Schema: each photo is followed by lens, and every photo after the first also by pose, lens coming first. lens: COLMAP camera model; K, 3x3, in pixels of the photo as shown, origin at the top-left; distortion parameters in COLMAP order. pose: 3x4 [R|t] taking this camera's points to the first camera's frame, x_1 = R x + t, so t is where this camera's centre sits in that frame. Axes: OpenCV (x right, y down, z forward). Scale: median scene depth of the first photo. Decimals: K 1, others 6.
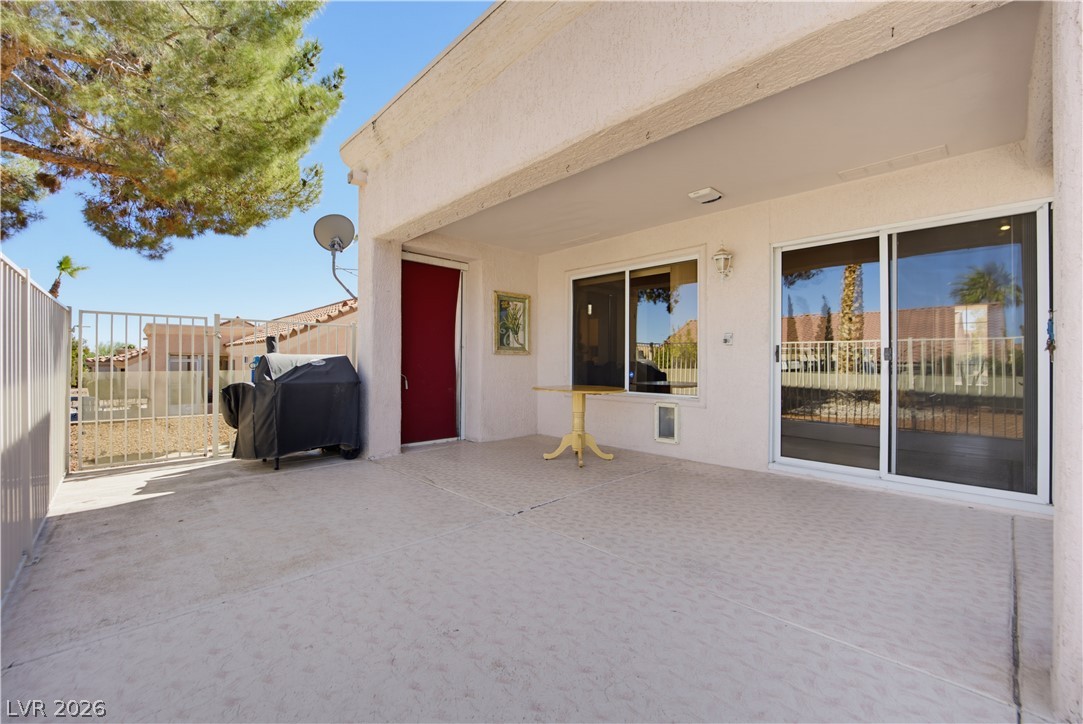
lens RADIAL K [[441.8, 0, 536.5], [0, 441.8, 363.3], [0, 0, 1]] dist [-0.024482, 0.001134]
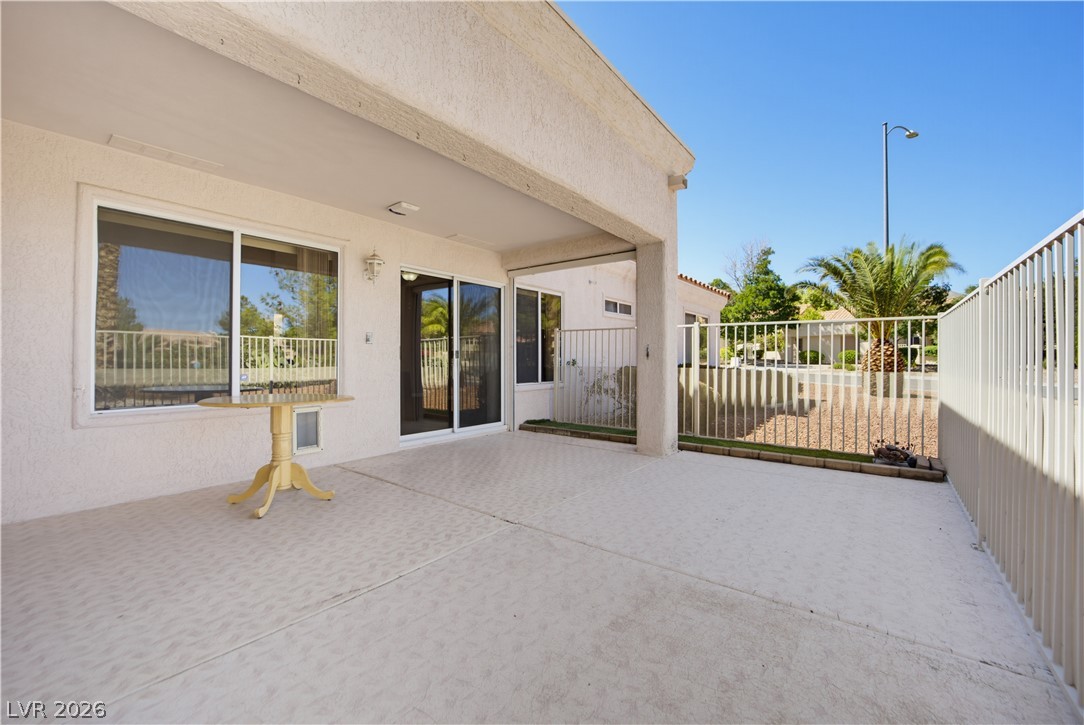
lens RADIAL K [[442.2, 0, 537.3], [0, 442.2, 358.4], [0, 0, 1]] dist [-0.024482, 0.001134]
pose [[-0.141800, 0.000589, 0.989895, -0.915133], [-0.000054, 1.000000, -0.000602, -0.007087], [-0.989895, -0.000139, -0.141800, 0.999711]]
